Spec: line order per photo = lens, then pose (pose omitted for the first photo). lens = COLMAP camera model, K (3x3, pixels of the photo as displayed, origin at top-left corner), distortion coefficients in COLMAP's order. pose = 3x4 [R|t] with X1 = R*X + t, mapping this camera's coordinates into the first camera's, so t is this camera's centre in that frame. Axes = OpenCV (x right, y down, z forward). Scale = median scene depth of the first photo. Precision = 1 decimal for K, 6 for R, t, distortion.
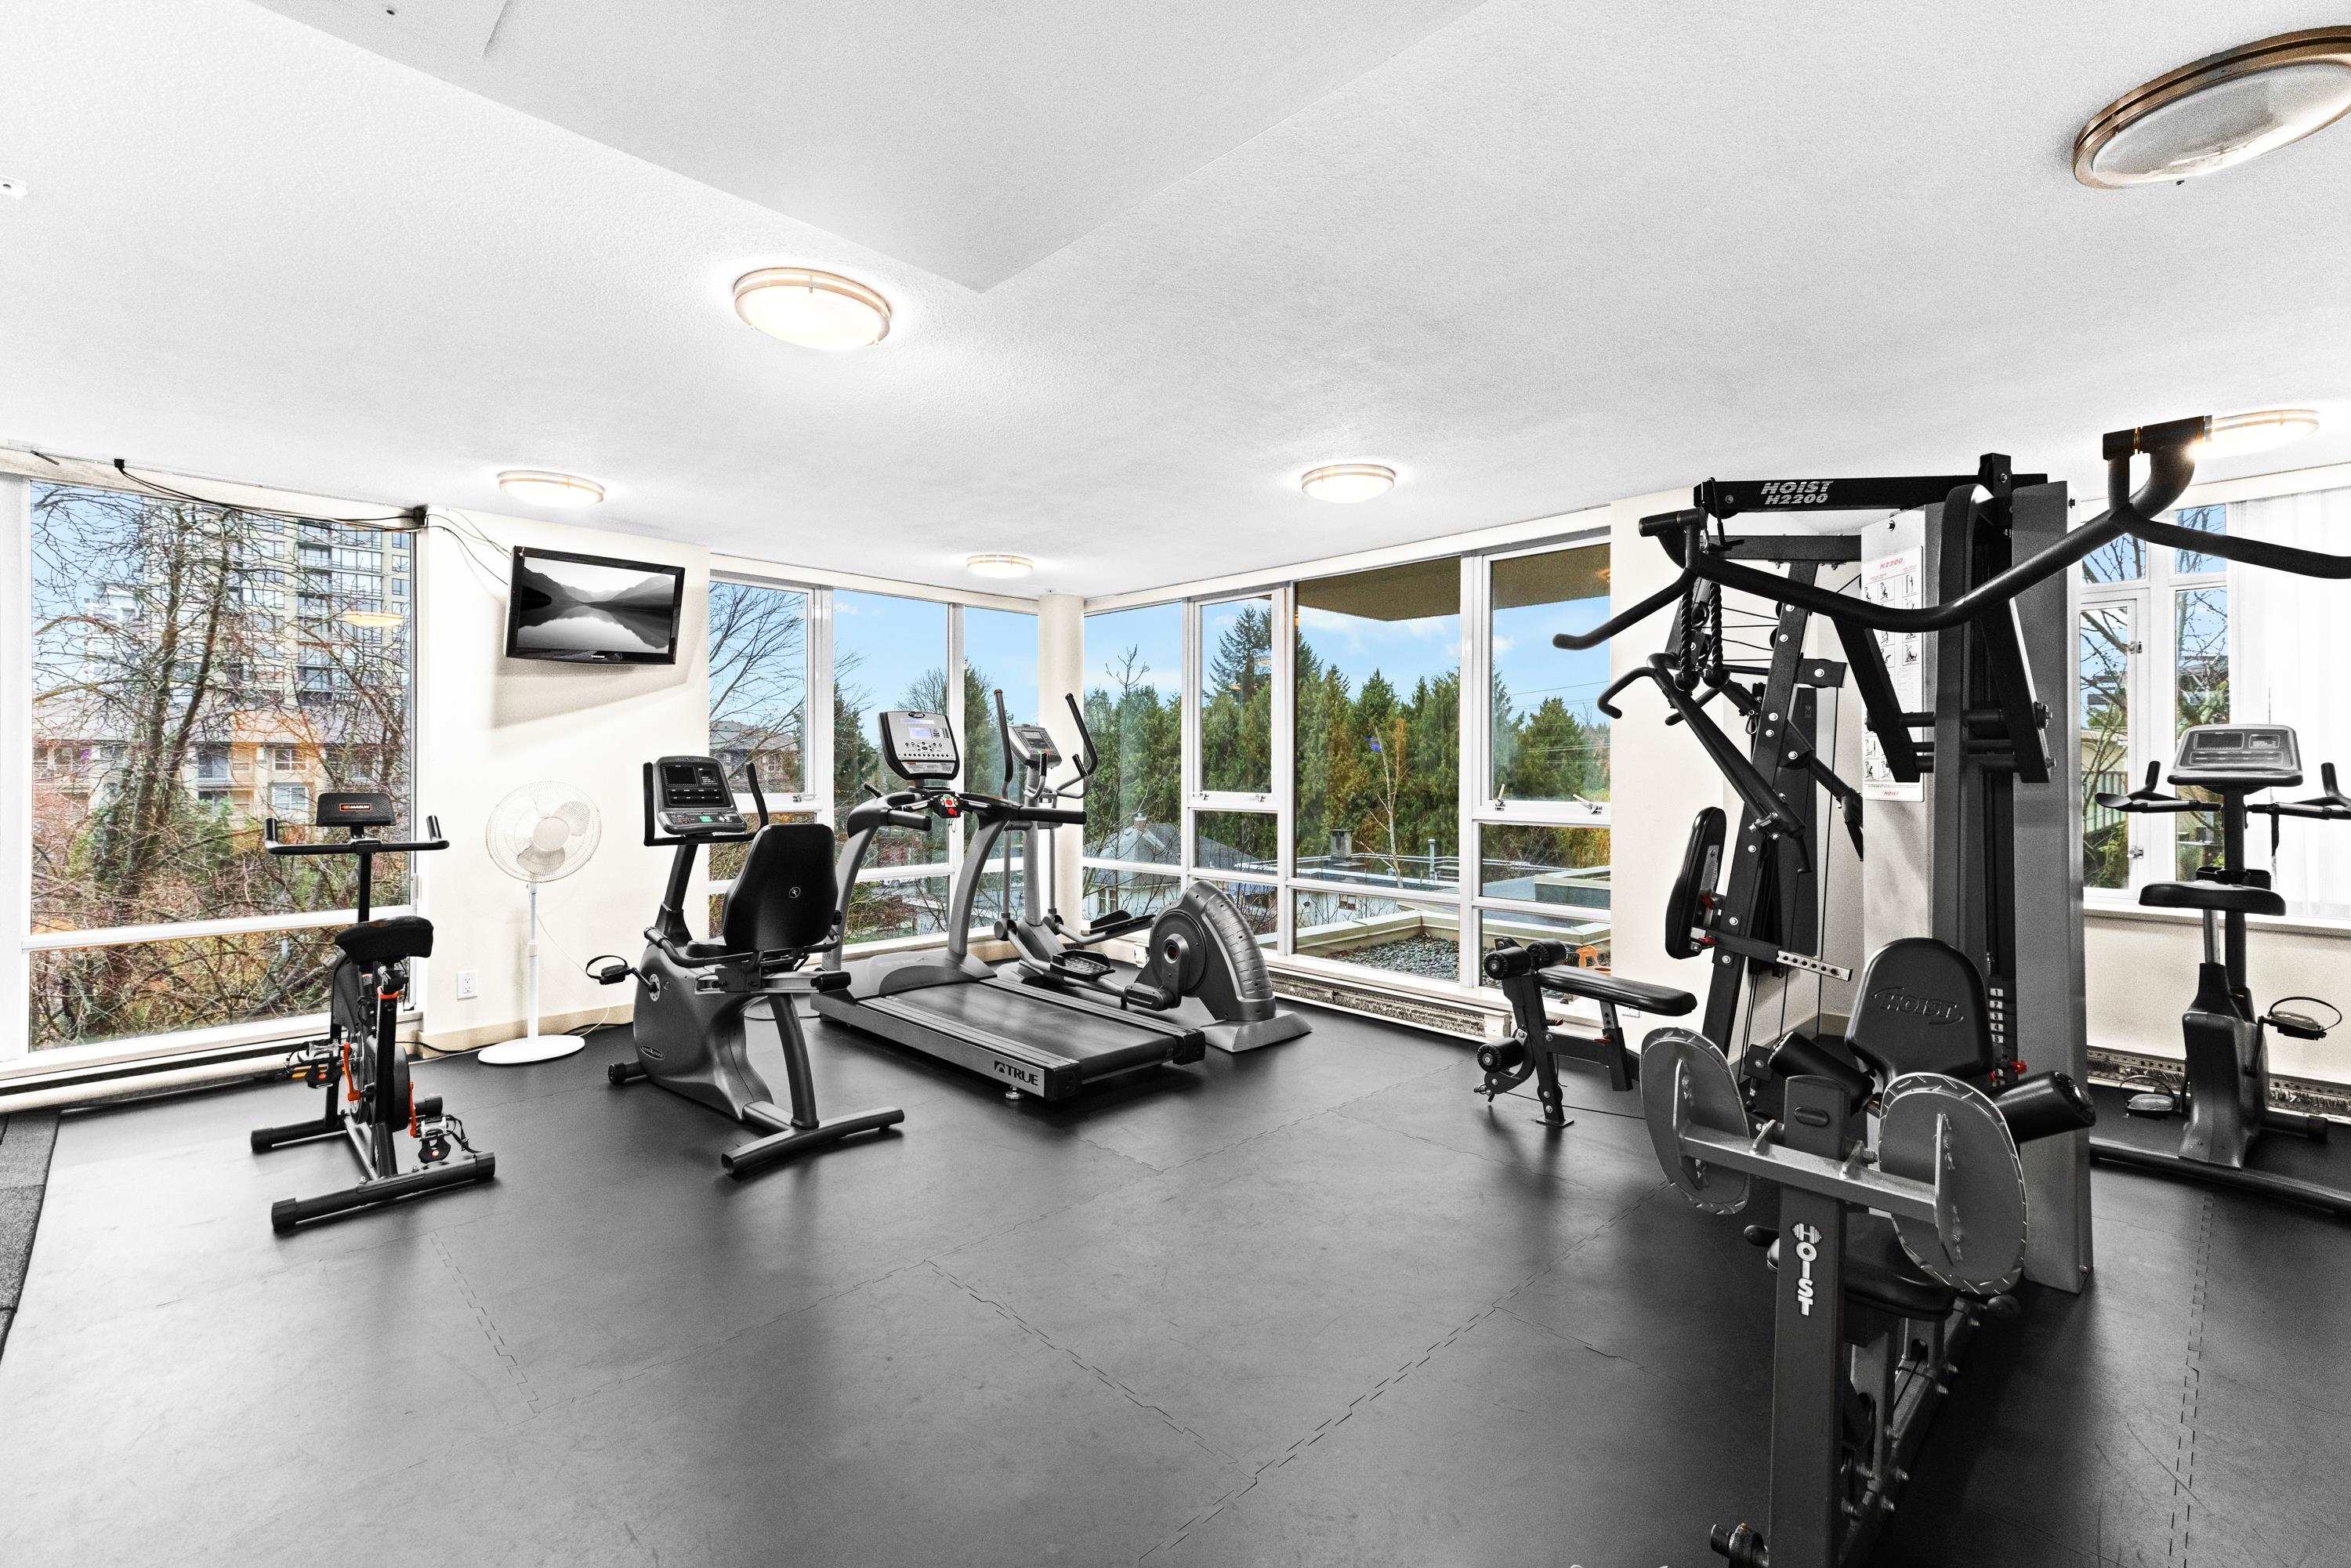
lens RADIAL K [[1027.9, 0, 1175.4], [0, 1027.9, 772.2], [0, 0, 1]] dist [0.004641, -0.000178]
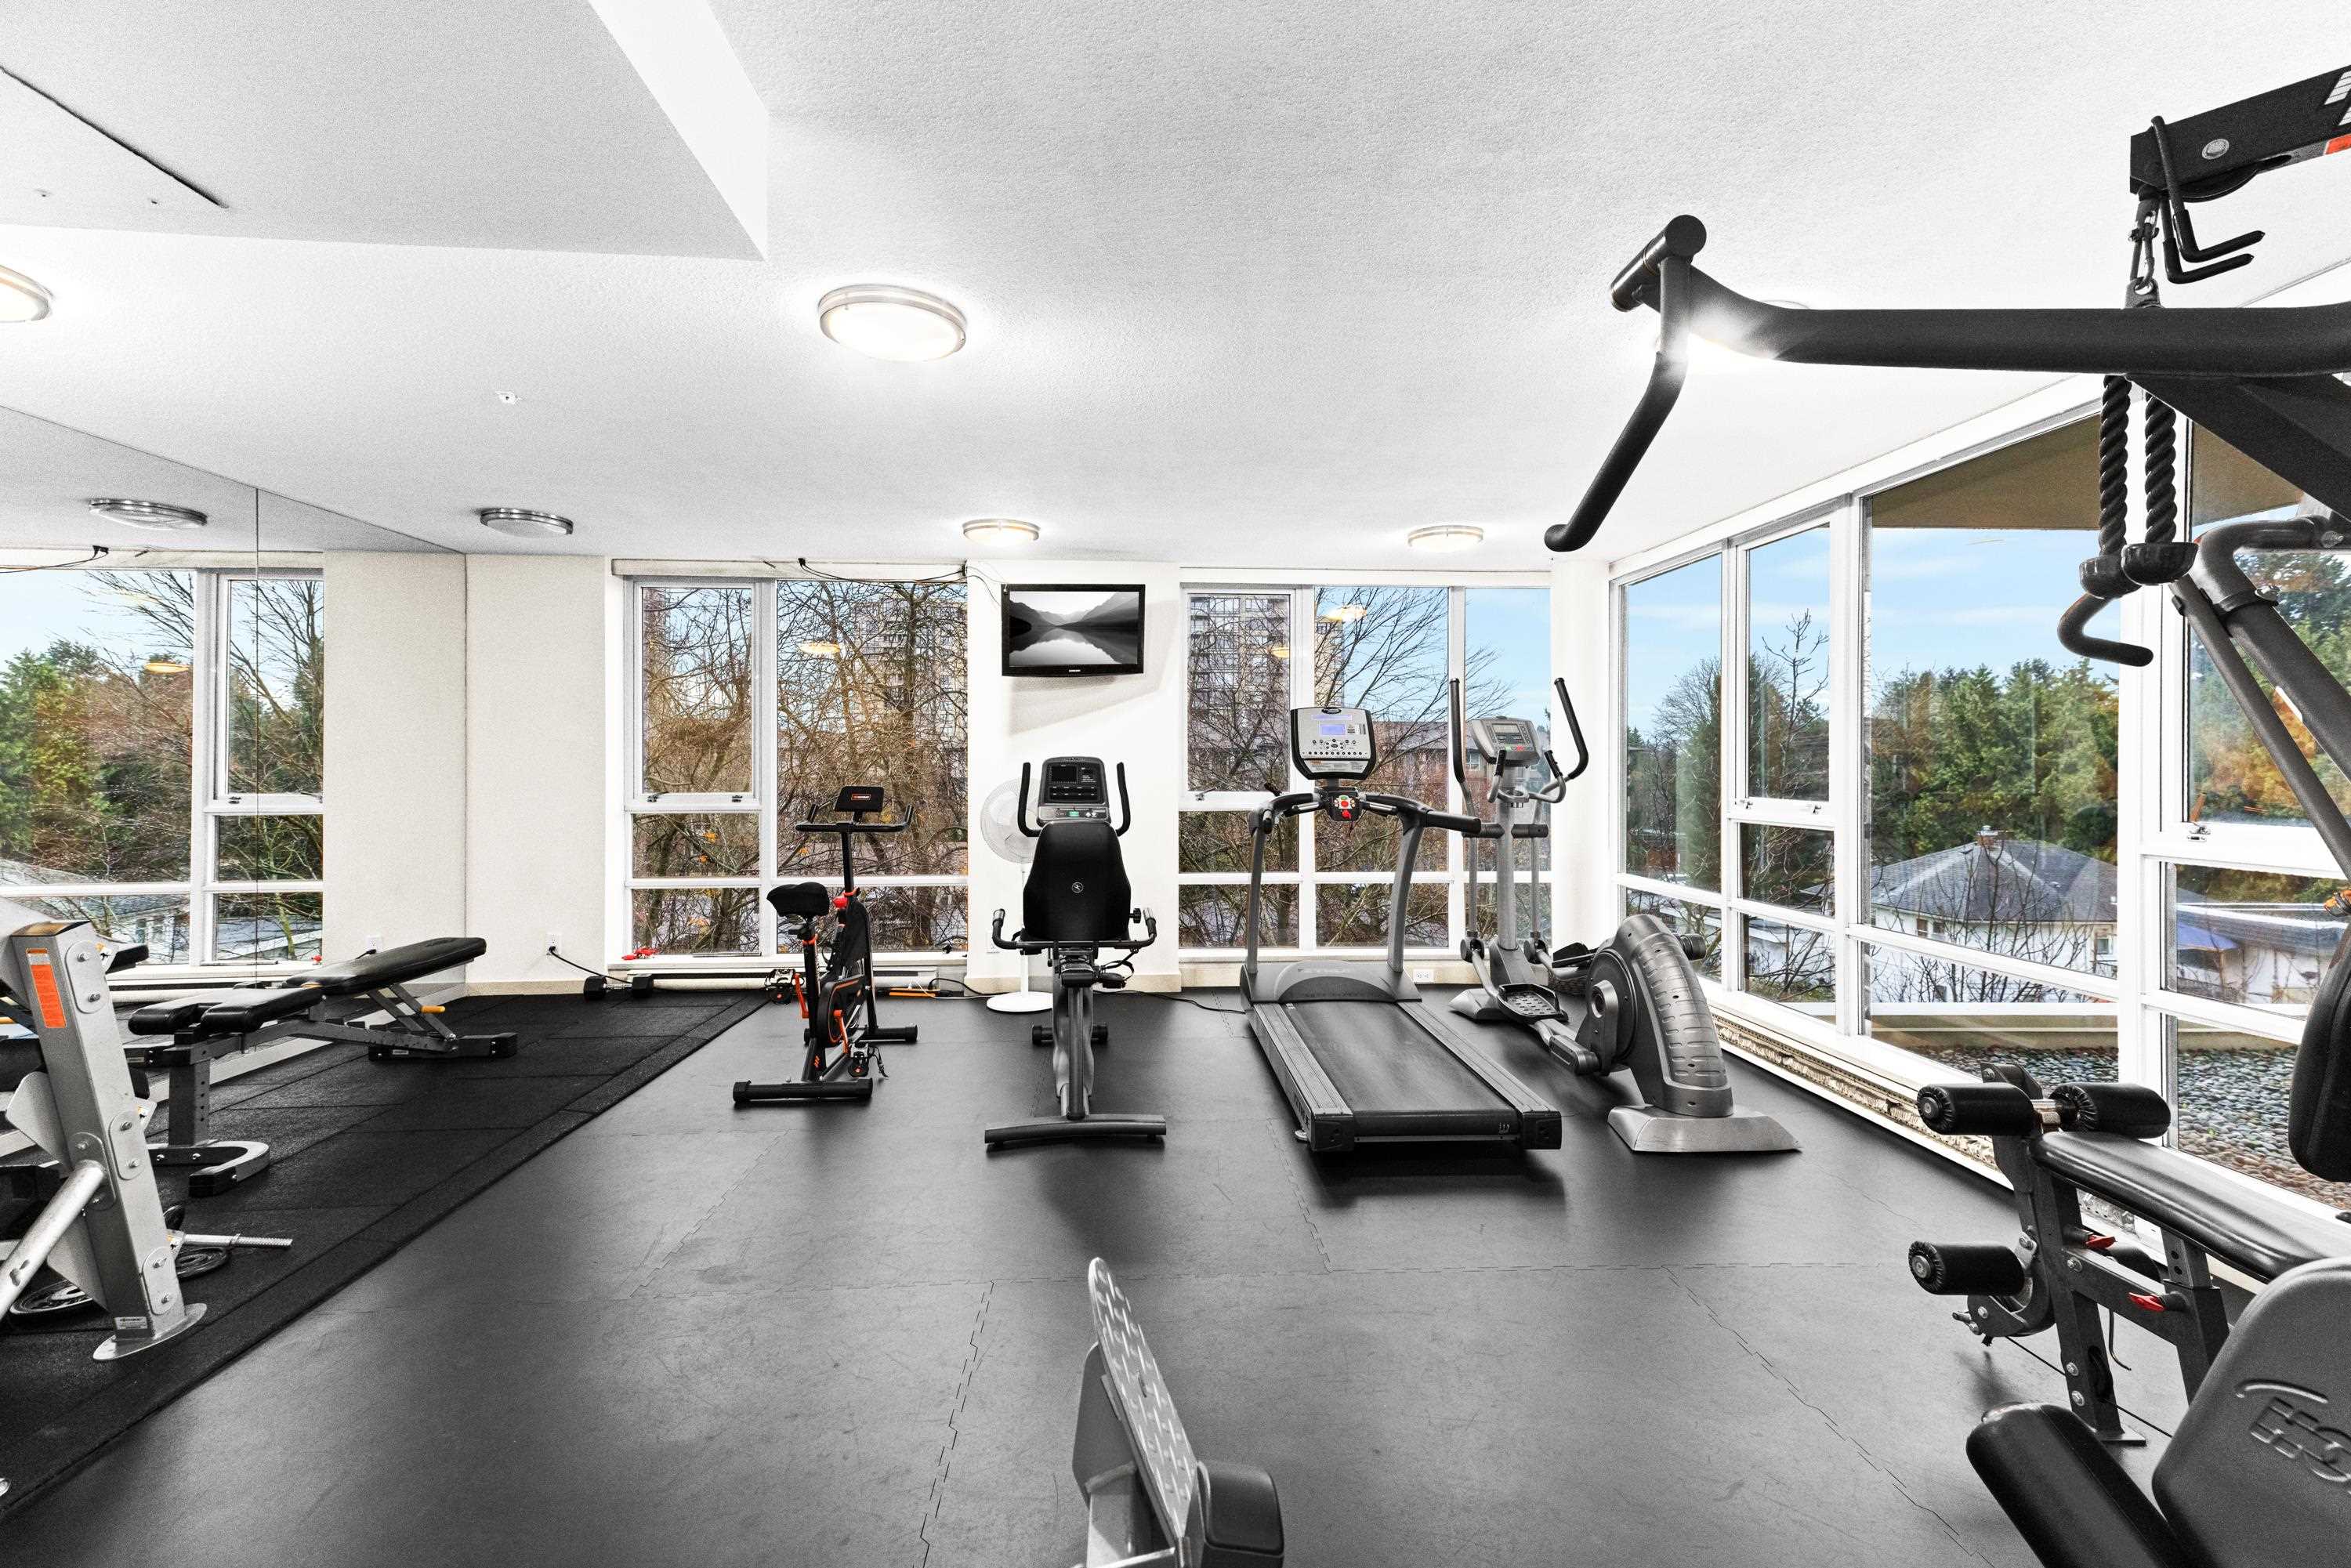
lens RADIAL K [[1027.9, 0, 1169.6], [0, 1027.9, 777.9], [0, 0, 1]] dist [0.004641, -0.000178]
pose [[0.740716, 0.004538, -0.671803, 0.277789], [-0.000457, 0.999980, 0.006251, 0.000051], [0.671818, -0.004323, 0.740704, 0.210528]]
